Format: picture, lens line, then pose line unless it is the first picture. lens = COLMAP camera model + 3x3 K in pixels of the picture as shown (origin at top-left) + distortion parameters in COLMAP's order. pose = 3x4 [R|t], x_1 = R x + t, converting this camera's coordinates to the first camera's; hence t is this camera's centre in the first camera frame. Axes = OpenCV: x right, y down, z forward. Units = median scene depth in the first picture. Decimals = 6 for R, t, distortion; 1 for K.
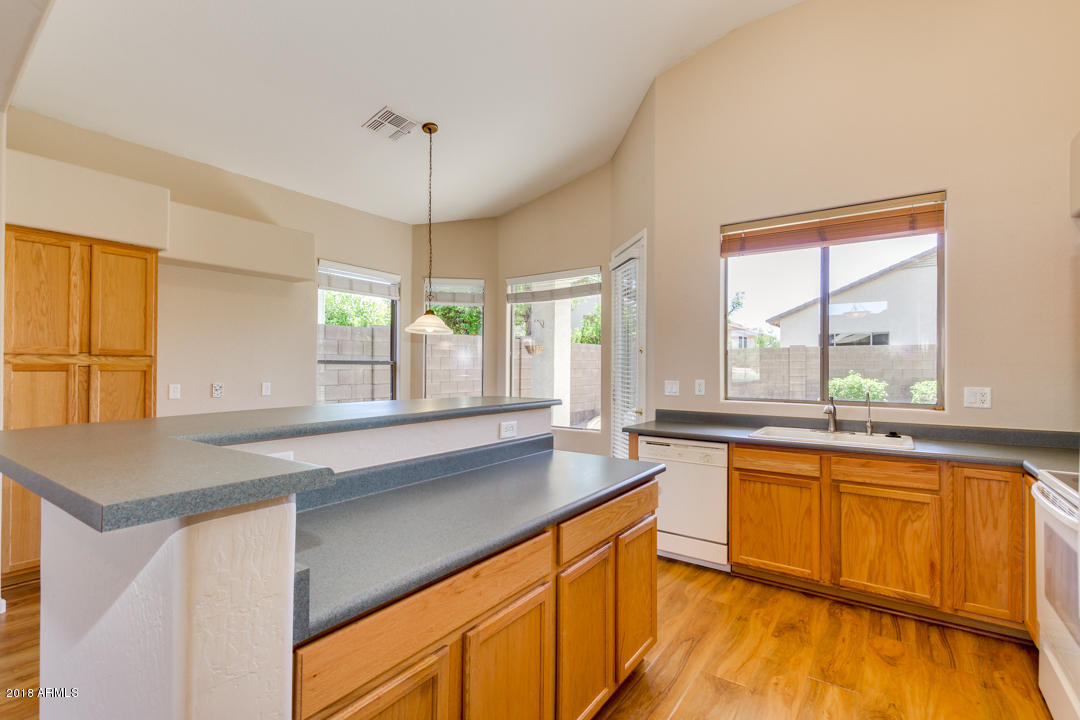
lens RADIAL K [[511.7, 0, 538.4], [0, 511.7, 361.2], [0, 0, 1]] dist [-0.001155, -0.000303]
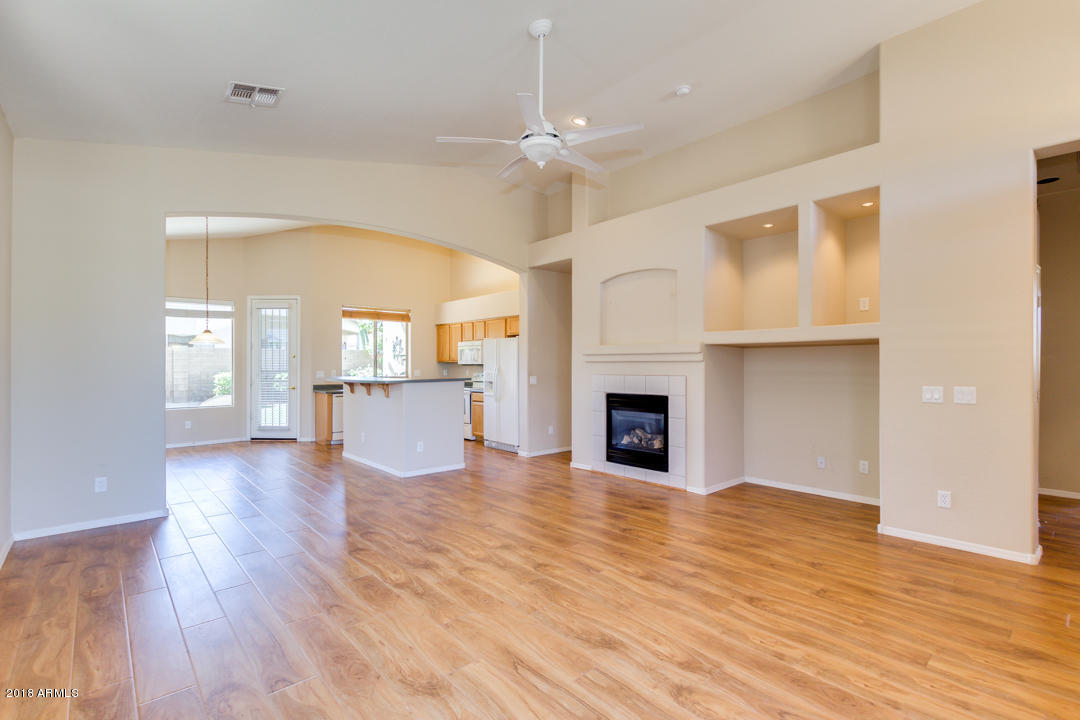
lens RADIAL K [[511.7, 0, 539.4], [0, 511.7, 361.5], [0, 0, 1]] dist [-0.001155, -0.000303]
pose [[0.207560, -0.002066, 0.978220, -1.664724], [-0.015214, 0.999870, 0.005339, -0.027854], [-0.978104, -0.015990, 0.207502, -0.368618]]
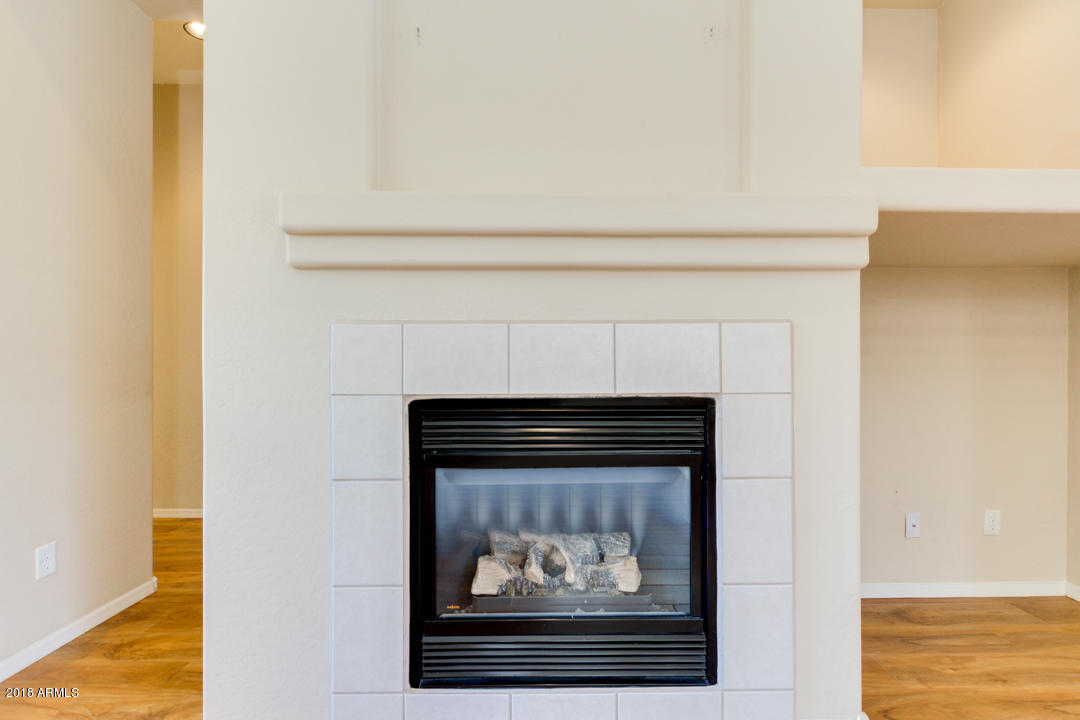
lens RADIAL K [[511.7, 0, 540.8], [0, 511.7, 362.0], [0, 0, 1]] dist [-0.001155, -0.000303]
pose [[-0.604283, -0.015561, 0.796618, 5.651868], [-0.020073, 0.999789, 0.004303, 0.395062], [-0.796517, -0.013390, -0.604468, 1.256296]]
